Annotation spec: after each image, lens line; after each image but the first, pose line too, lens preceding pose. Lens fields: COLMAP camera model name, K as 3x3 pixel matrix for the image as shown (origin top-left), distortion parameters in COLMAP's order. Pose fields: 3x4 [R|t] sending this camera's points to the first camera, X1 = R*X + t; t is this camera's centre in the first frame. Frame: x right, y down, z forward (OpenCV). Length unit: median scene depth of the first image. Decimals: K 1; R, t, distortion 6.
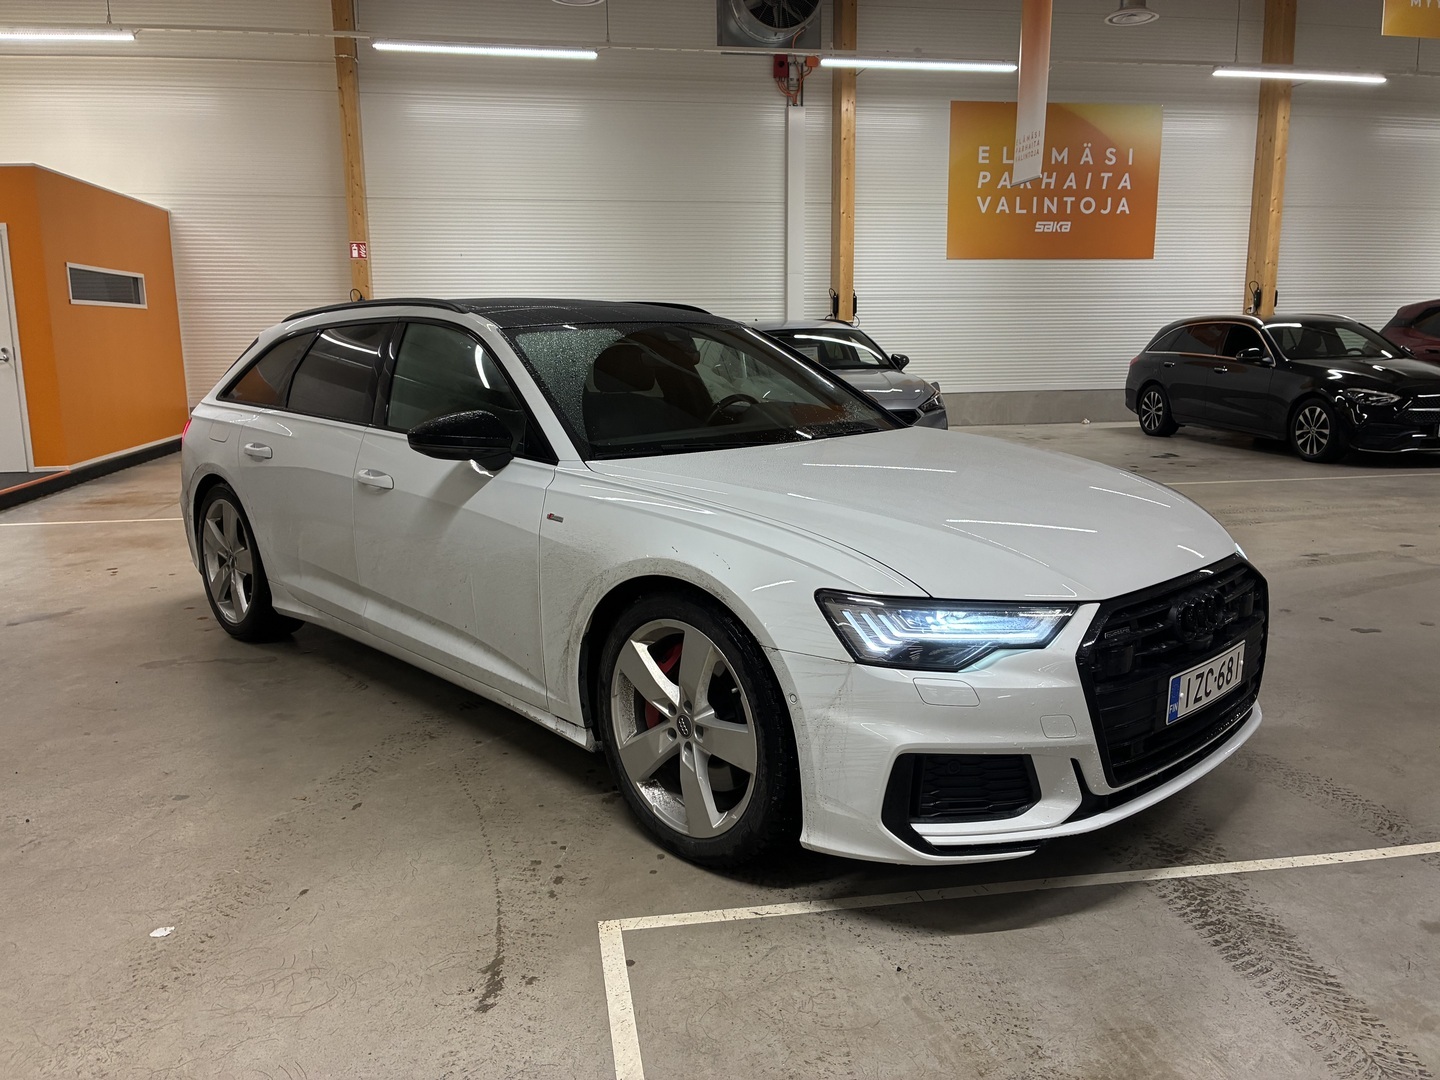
lens RADIAL K [[1097.7, 0, 733.9], [0, 1097.7, 526.5], [0, 0, 1]] dist [0.061608, -0.085201]
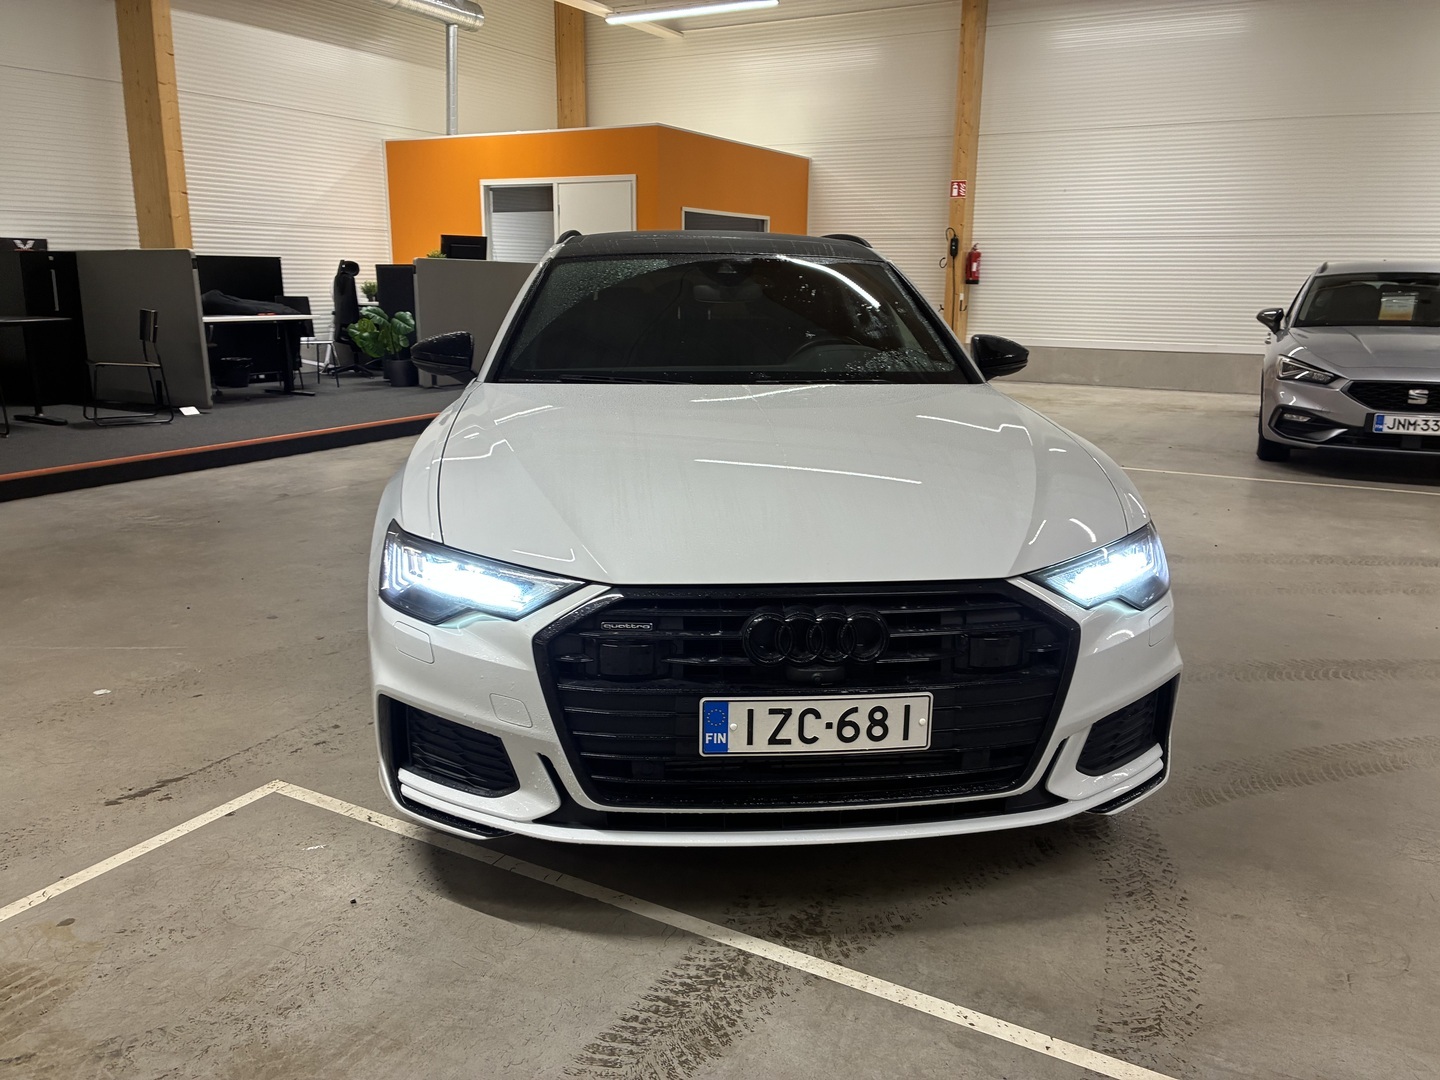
lens RADIAL K [[1105.4, 0, 720.0], [0, 1105.4, 540.0], [0, 0, 1]] dist [0.014694, 0.002623]
pose [[0.777580, 0.163293, -0.607210, 0.833386], [-0.126058, 0.986569, 0.103884, -0.058896], [0.616018, -0.004234, 0.787721, 0.361354]]
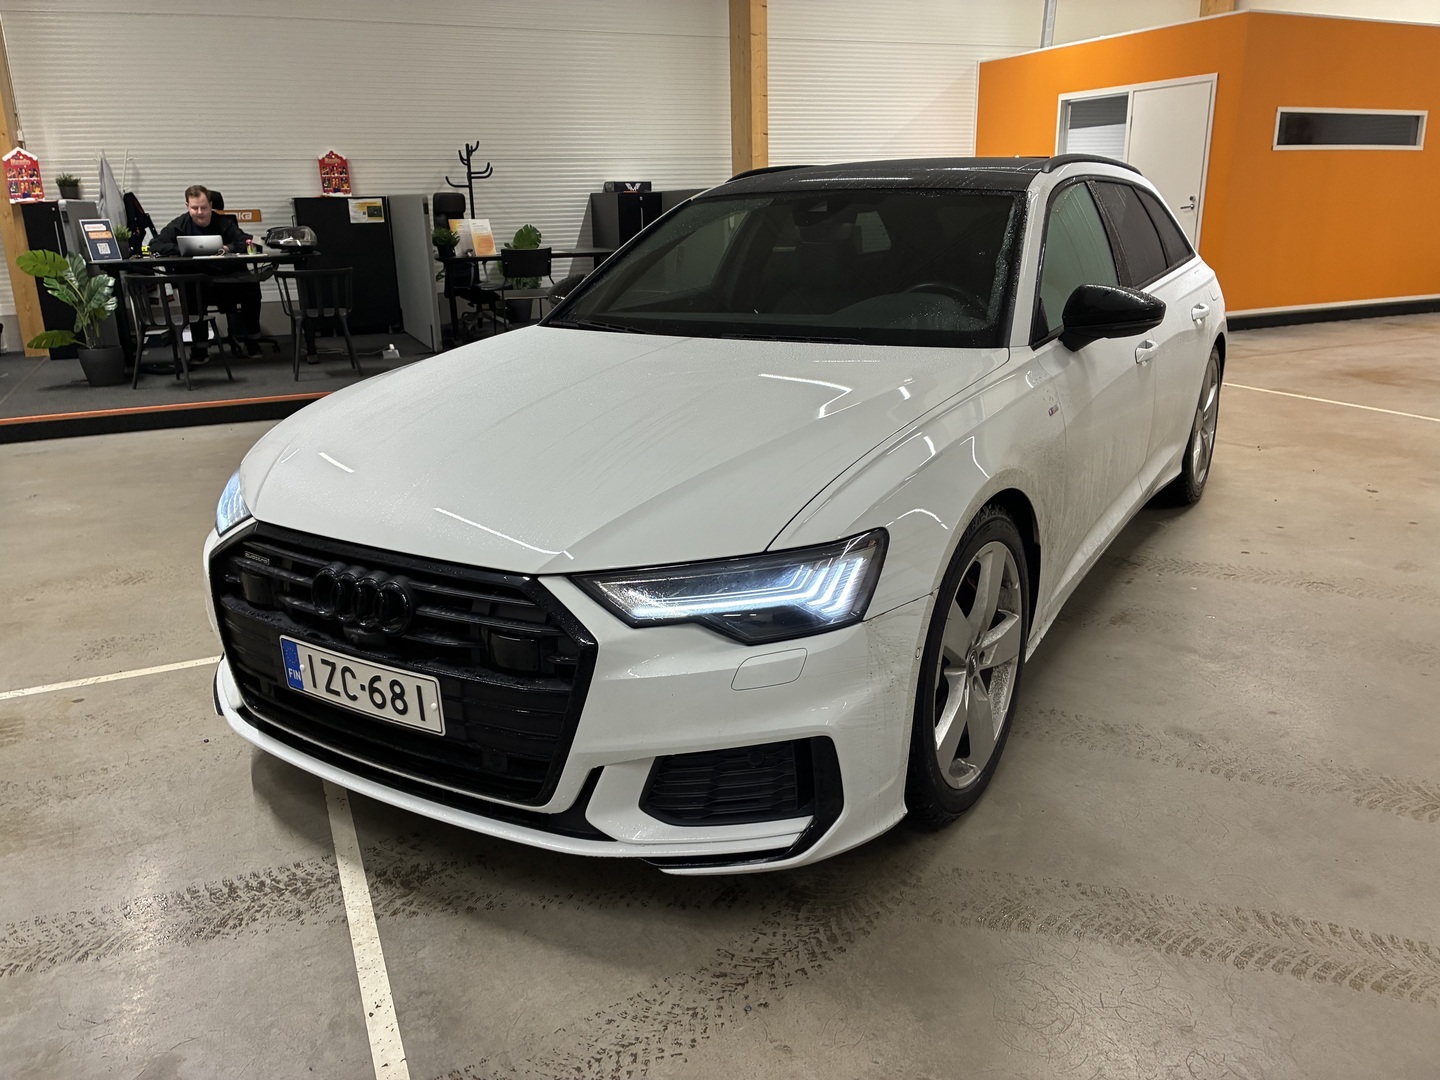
lens RADIAL K [[1097.7, 0, 733.9], [0, 1097.7, 526.5], [0, 0, 1]] dist [0.061608, -0.085201]
pose [[0.240167, 0.283166, -0.928513, 1.208111], [-0.149256, 0.955906, 0.252914, -0.209062], [0.959188, 0.077844, 0.271841, 1.050207]]
